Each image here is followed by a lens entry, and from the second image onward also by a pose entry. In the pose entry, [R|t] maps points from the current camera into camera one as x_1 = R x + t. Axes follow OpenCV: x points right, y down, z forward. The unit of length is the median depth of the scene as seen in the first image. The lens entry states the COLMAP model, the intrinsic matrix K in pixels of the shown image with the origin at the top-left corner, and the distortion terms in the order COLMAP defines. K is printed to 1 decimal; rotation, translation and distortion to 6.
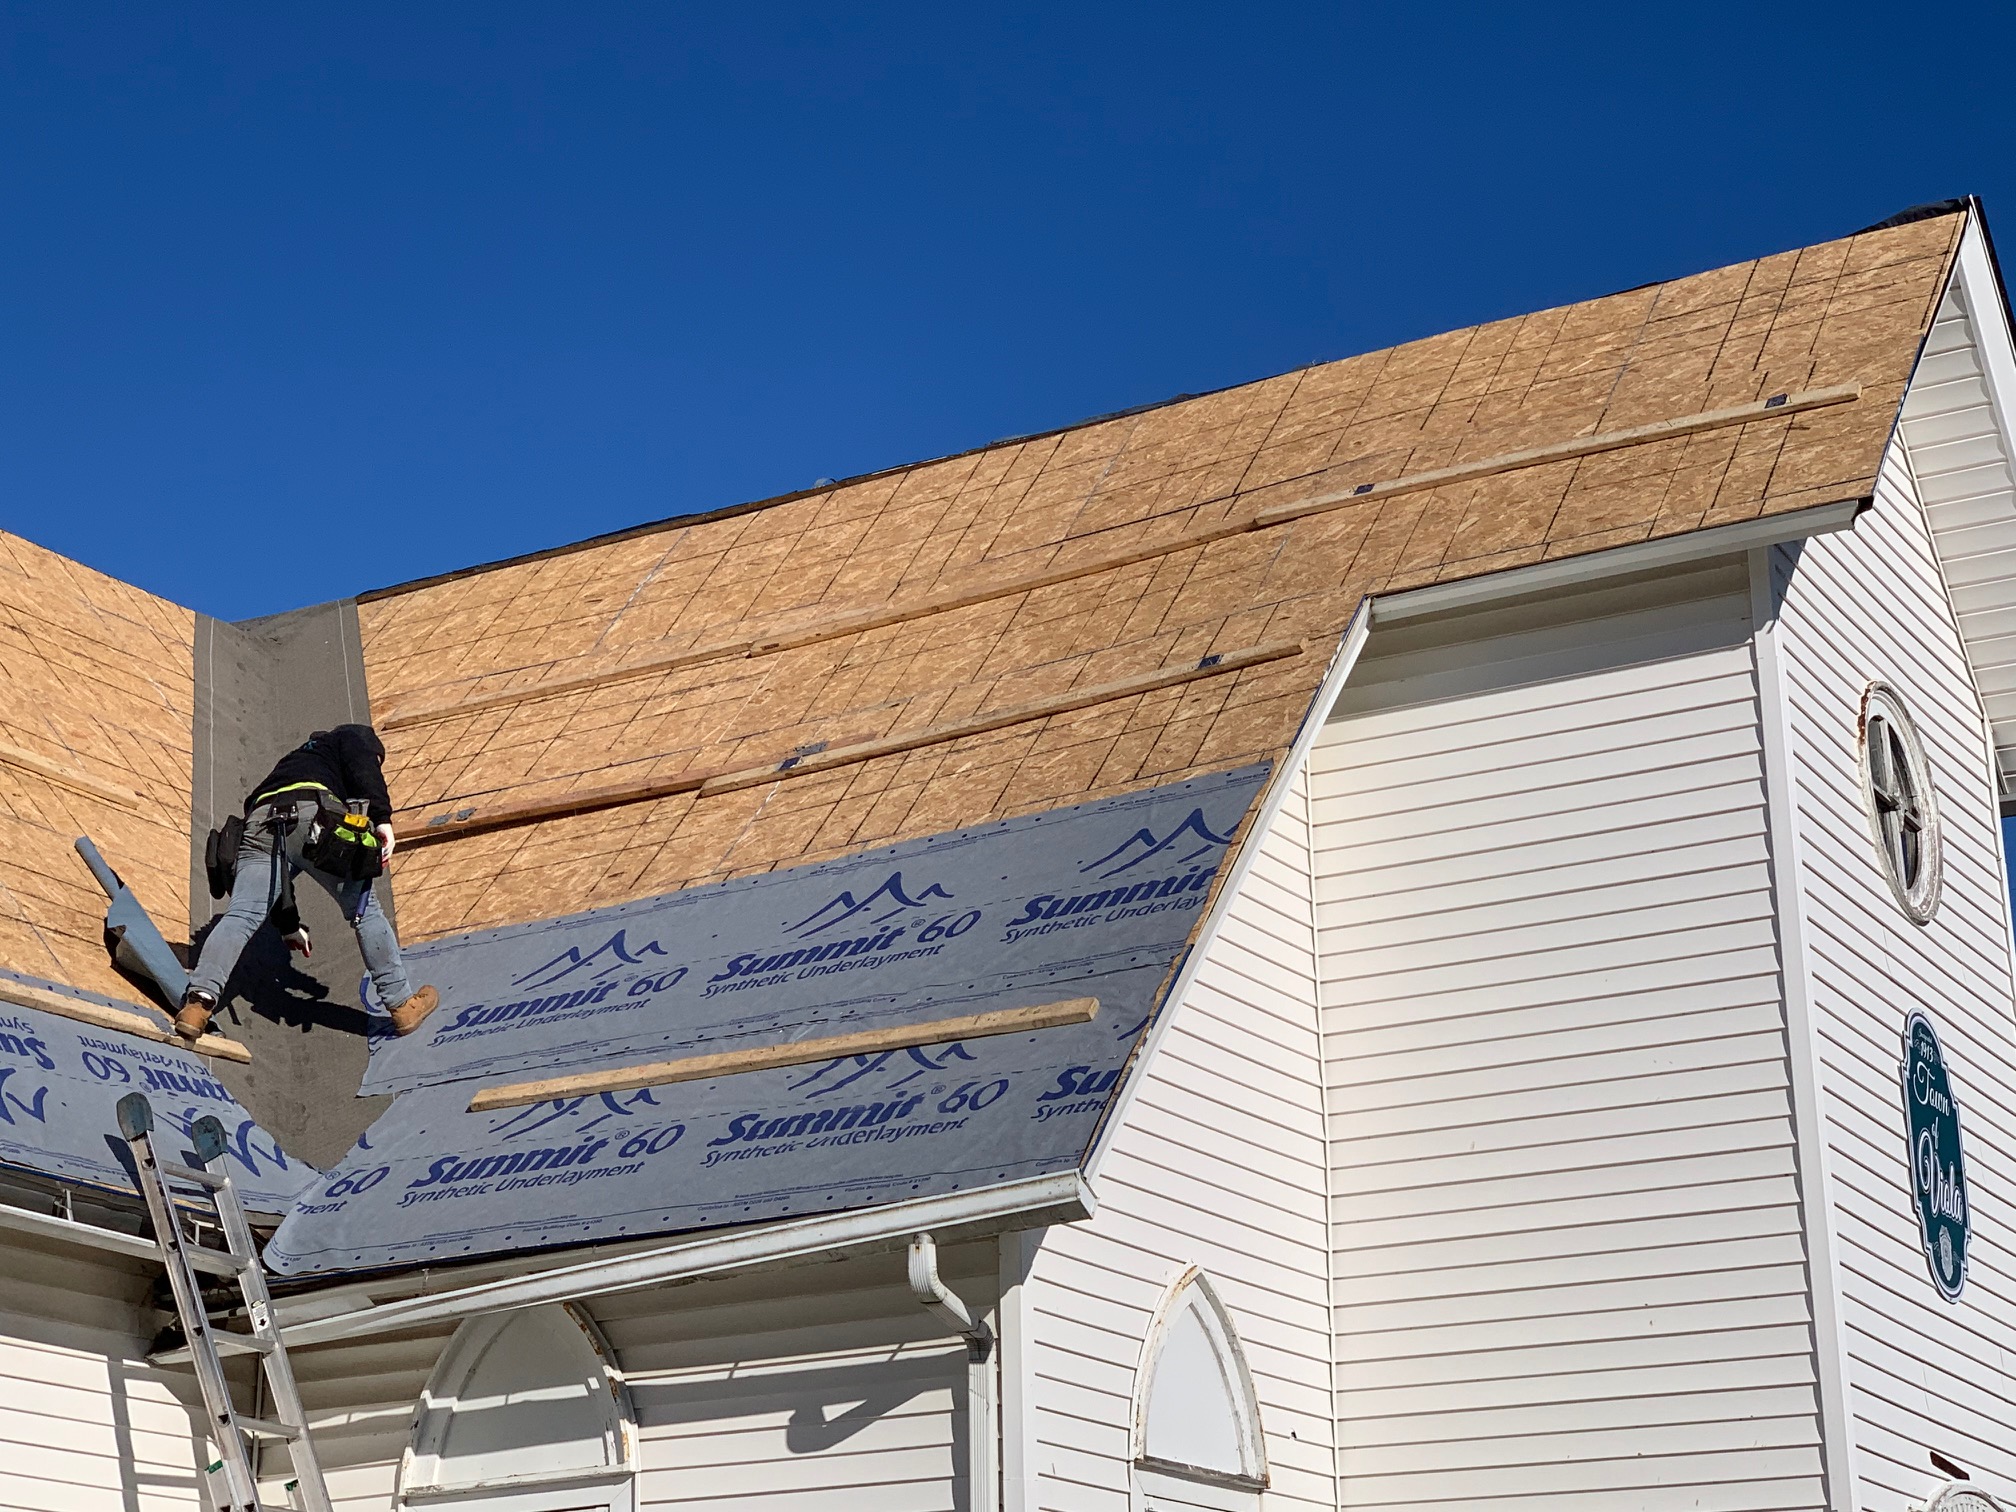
lens RADIAL K [[3771.5, 0, 1008.0], [0, 3771.5, 756.0], [0, 0, 1]] dist [-0.065844, 1.330858]
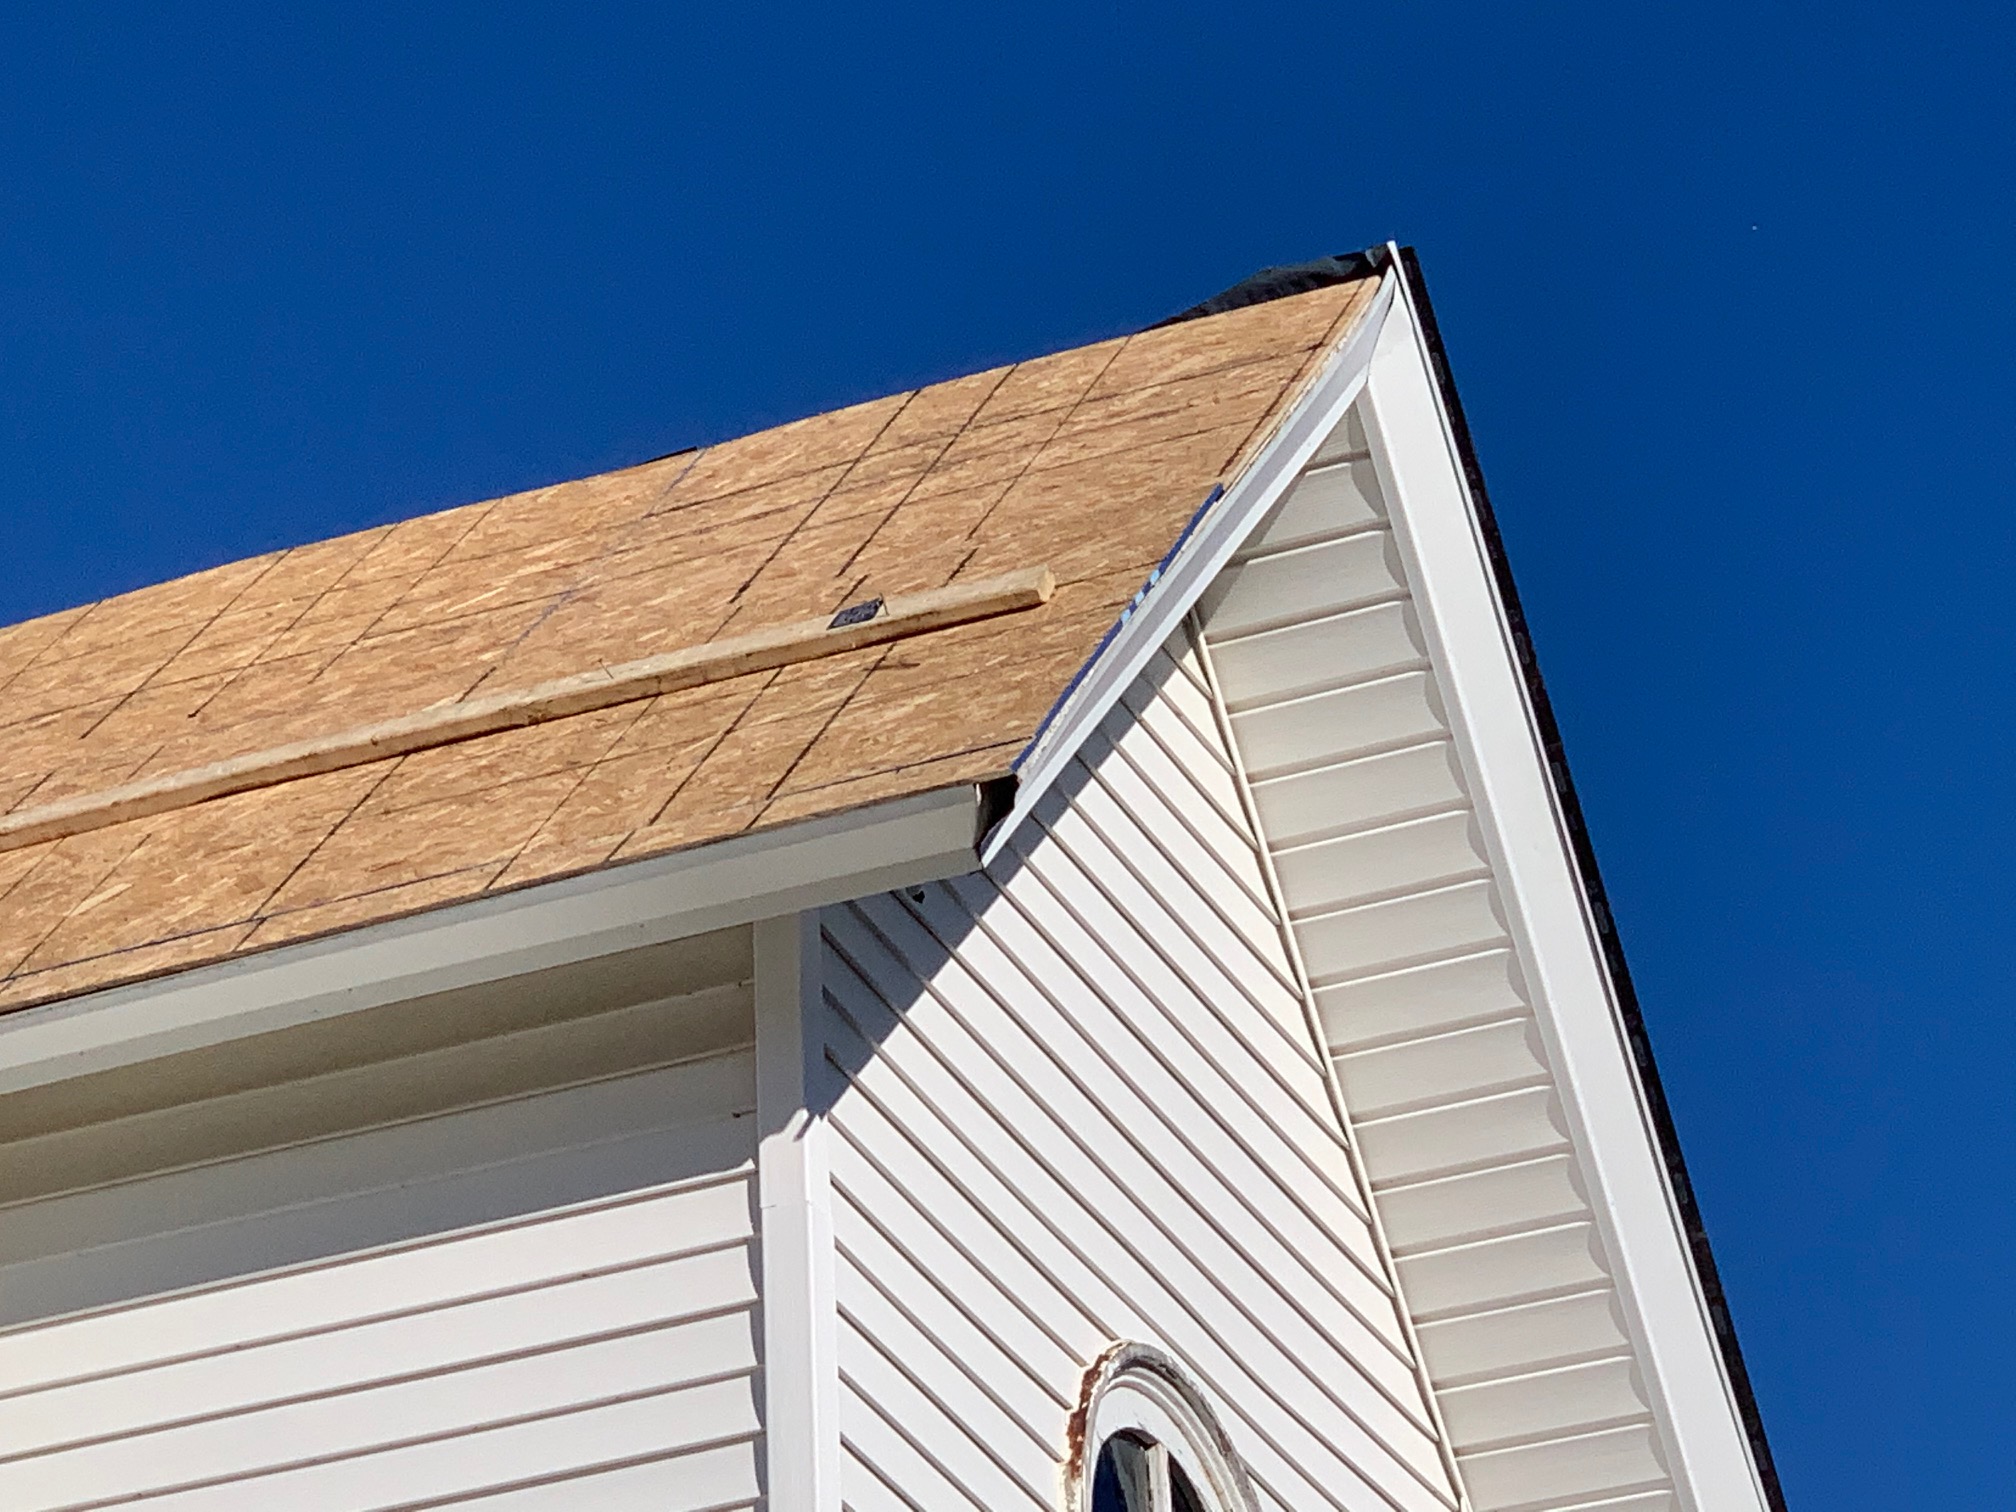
lens RADIAL K [[7336.7, 0, 1008.0], [0, 7336.7, 756.0], [0, 0, 1]] dist [-0.021745, 0.345109]
pose [[0.993755, 0.035429, 0.105811, 0.139860], [-0.015014, 0.982087, -0.187827, 0.071838], [-0.110570, 0.185066, 0.976486, 0.230108]]
